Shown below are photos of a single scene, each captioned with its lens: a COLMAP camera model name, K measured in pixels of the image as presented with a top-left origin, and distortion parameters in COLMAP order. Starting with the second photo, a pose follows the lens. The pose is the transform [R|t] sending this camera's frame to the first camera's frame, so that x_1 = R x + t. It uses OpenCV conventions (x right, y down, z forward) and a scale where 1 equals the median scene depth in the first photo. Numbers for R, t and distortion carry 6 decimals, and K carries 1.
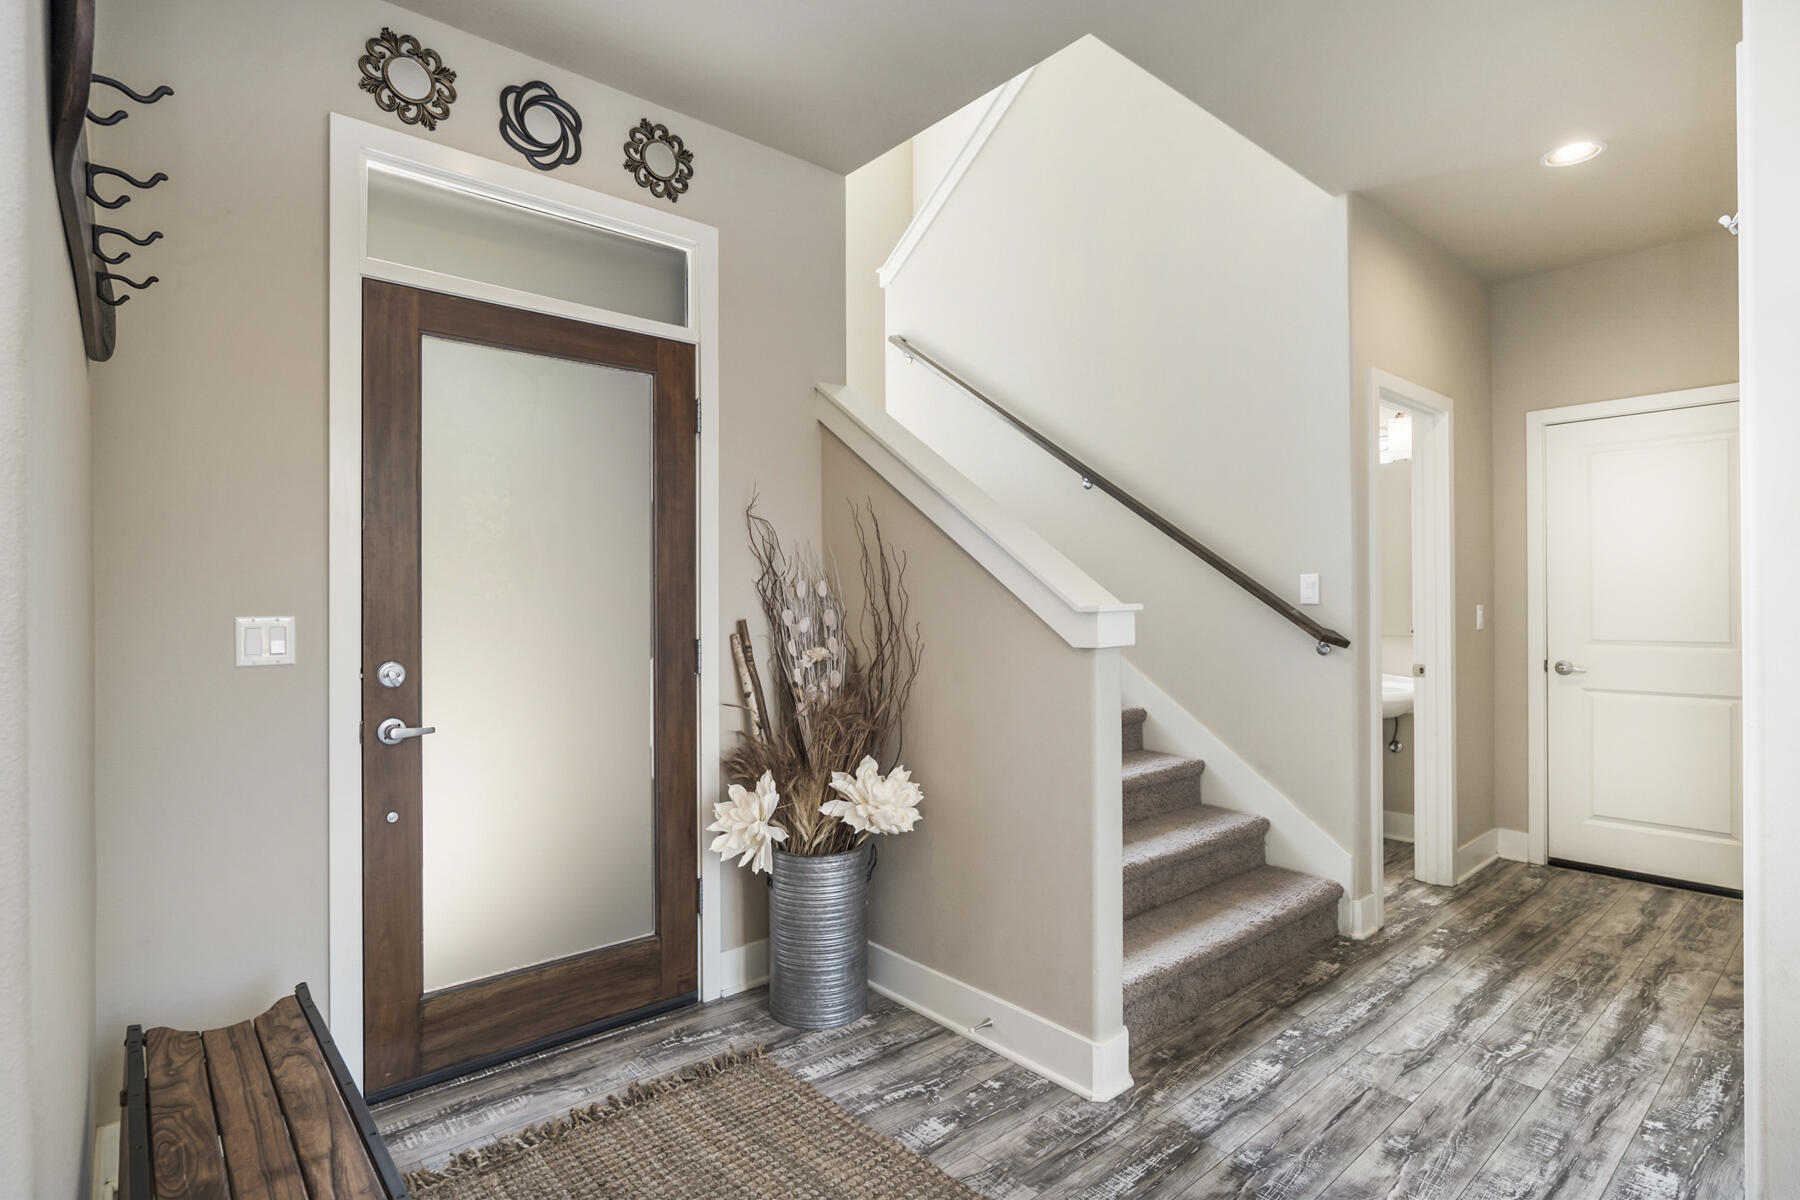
lens RADIAL K [[904.5, 0, 888.3], [0, 904.5, 601.5], [0, 0, 1]] dist [-0.018206, 0.007717]
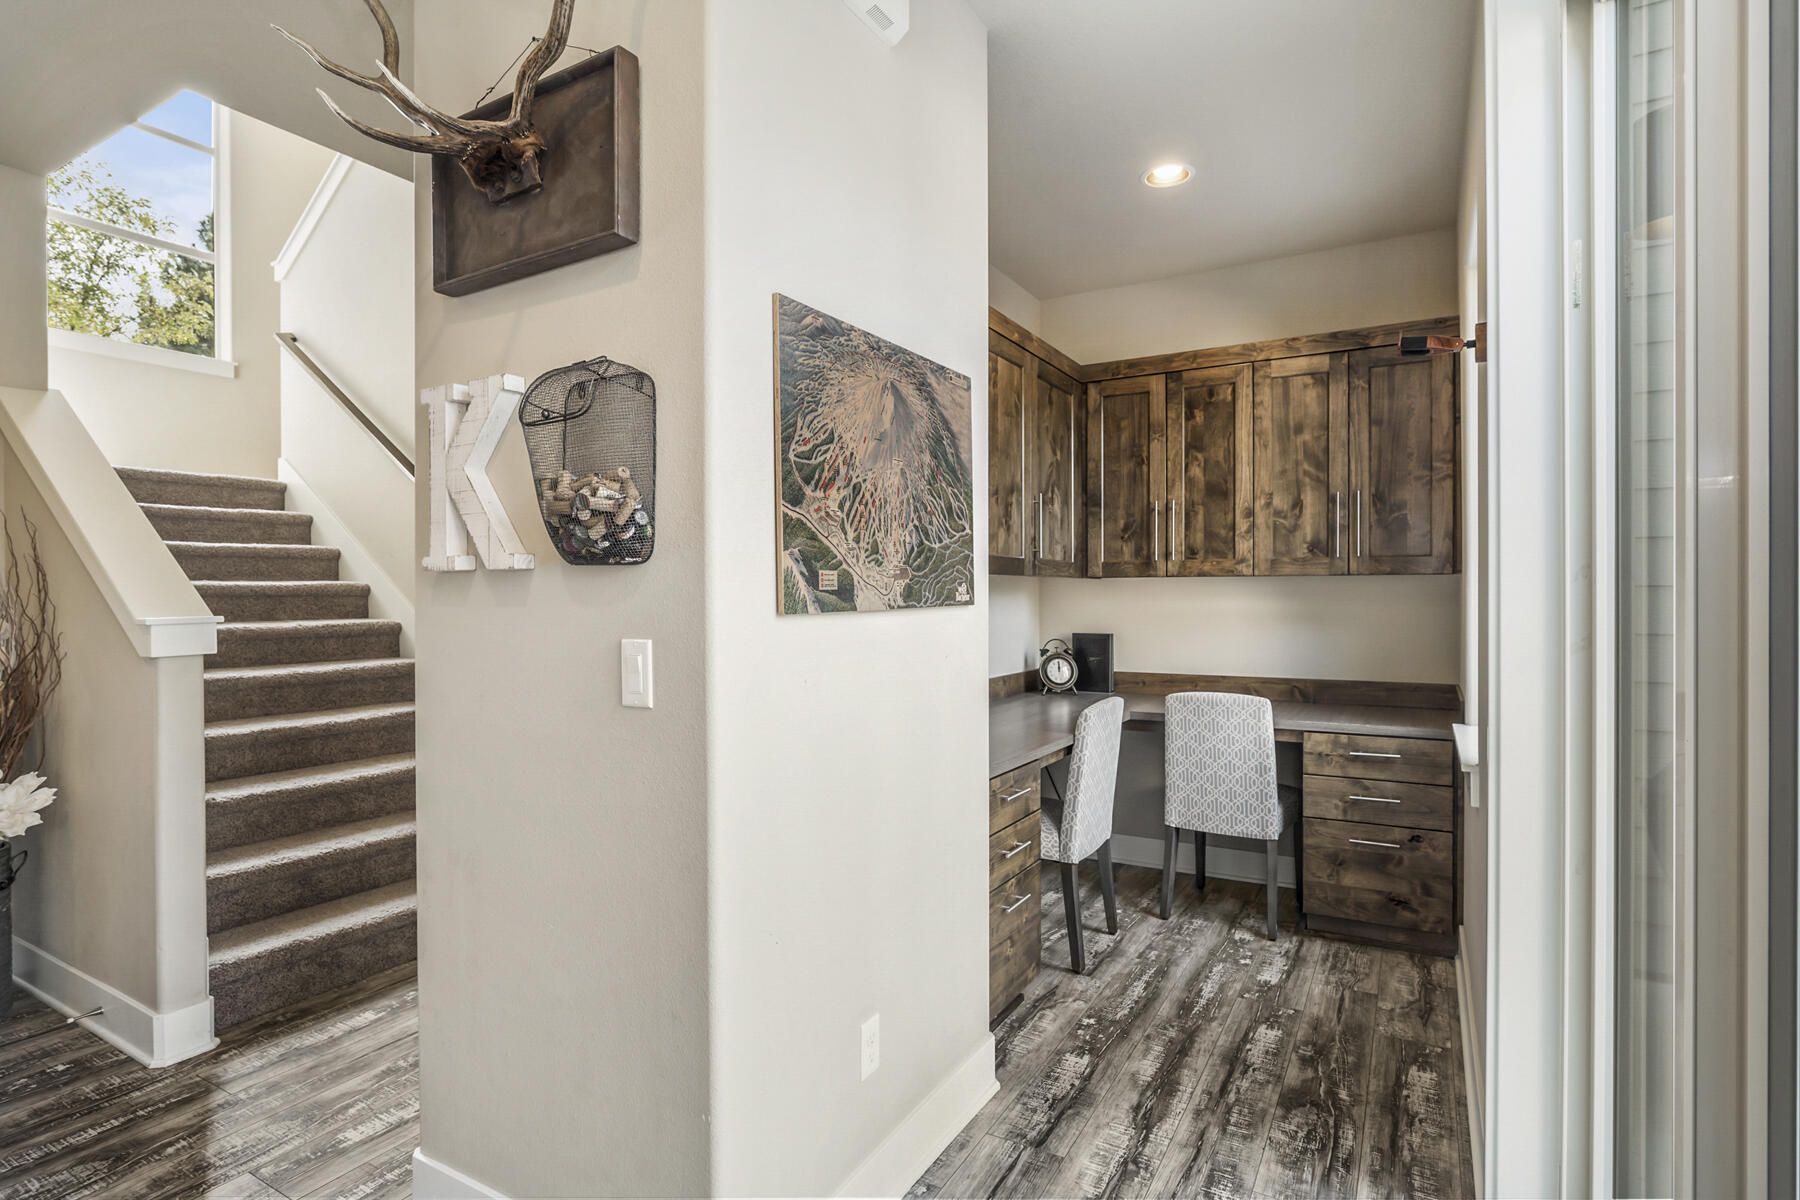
lens RADIAL K [[904.5, 0, 902.6], [0, 904.5, 596.5], [0, 0, 1]] dist [-0.018206, 0.007717]
pose [[0.946556, 0.004234, 0.322512, 0.714651], [-0.006436, 0.999963, 0.005762, -0.034831], [-0.322476, -0.007529, 0.946548, -0.321427]]
